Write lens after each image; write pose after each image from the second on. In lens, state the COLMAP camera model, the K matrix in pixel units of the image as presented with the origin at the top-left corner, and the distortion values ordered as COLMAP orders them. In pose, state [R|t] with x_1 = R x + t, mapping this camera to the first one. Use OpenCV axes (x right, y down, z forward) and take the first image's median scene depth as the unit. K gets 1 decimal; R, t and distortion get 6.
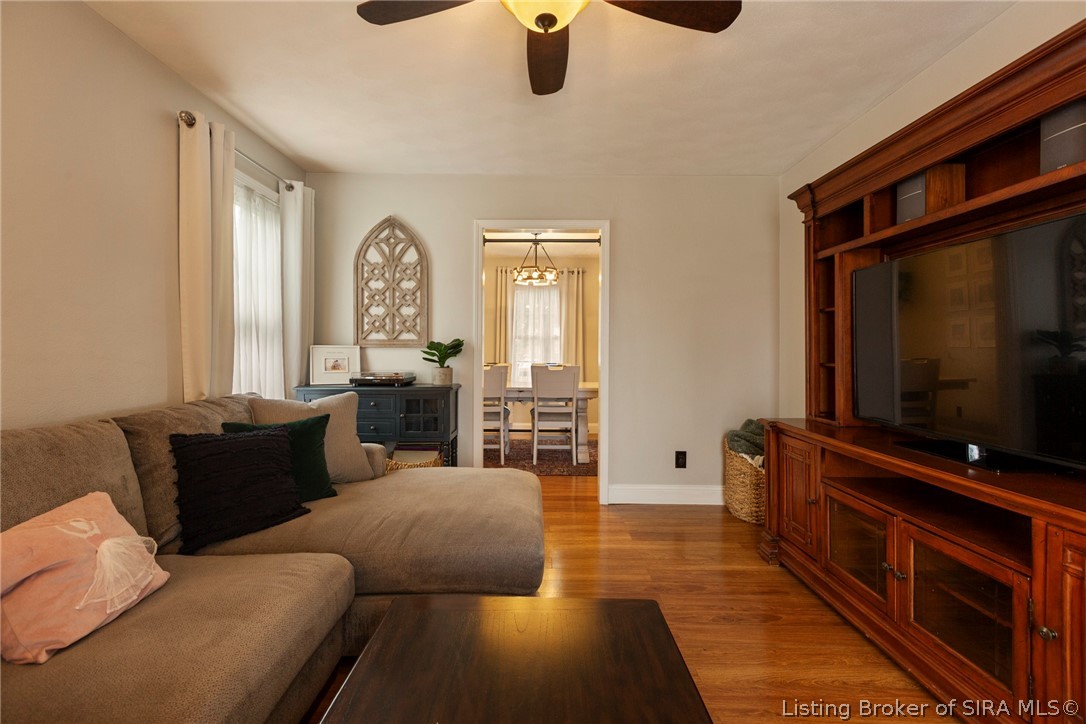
lens RADIAL K [[478.6, 0, 540.3], [0, 478.6, 350.1], [0, 0, 1]] dist [-0.001861, -0.000607]
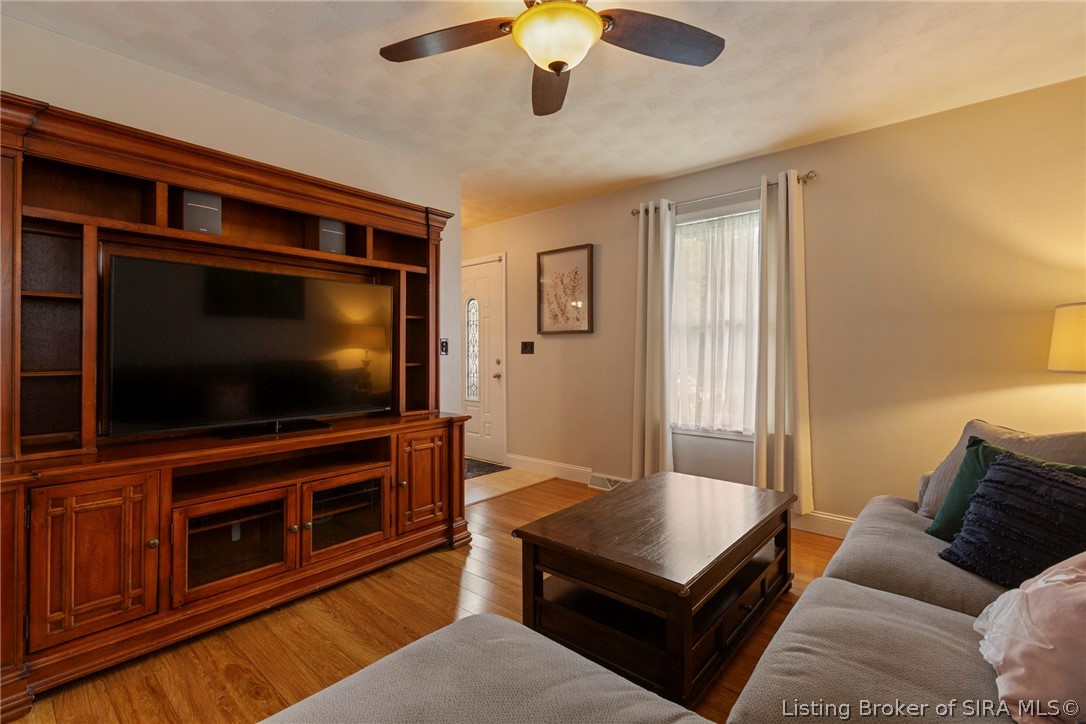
lens RADIAL K [[478.6, 0, 540.3], [0, 478.6, 352.7], [0, 0, 1]] dist [-0.001861, -0.000607]
pose [[-0.743891, -0.004895, 0.668283, -0.565875], [-0.000278, 0.999975, 0.007016, -0.009873], [-0.668301, 0.005033, -0.743874, 1.469130]]
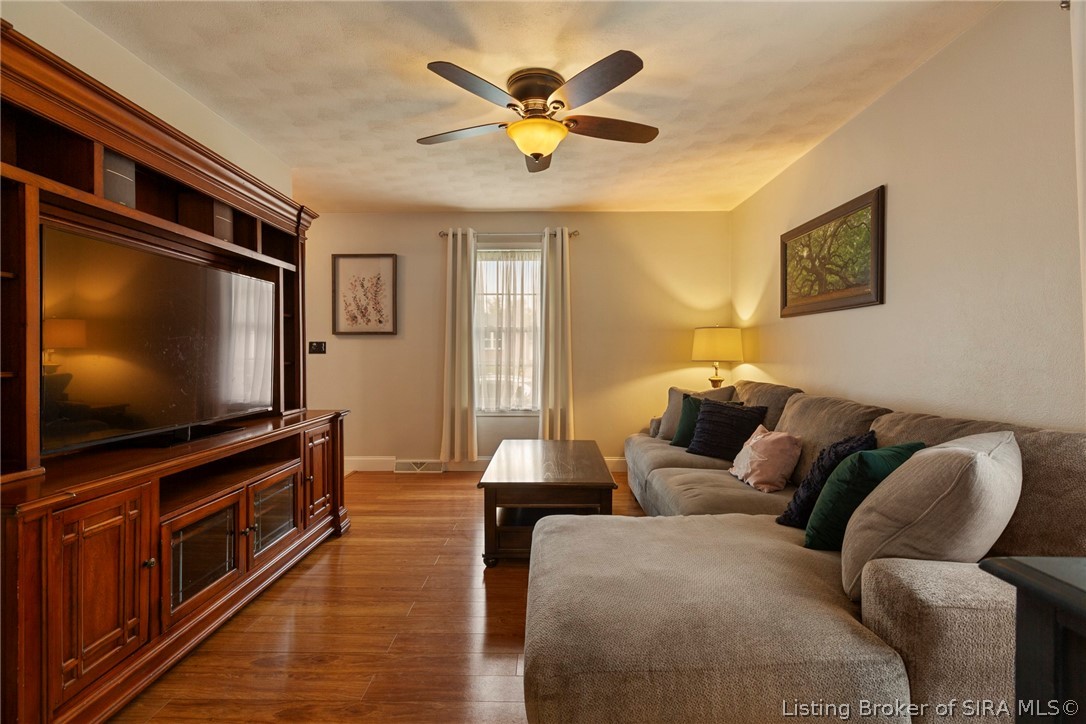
lens RADIAL K [[478.6, 0, 522.5], [0, 478.6, 364.7], [0, 0, 1]] dist [-0.001861, -0.000607]
pose [[-0.998213, -0.004489, 0.059592, -0.034707], [-0.002929, 0.999651, 0.026243, 0.002380], [-0.059689, 0.026021, -0.997878, 2.109032]]
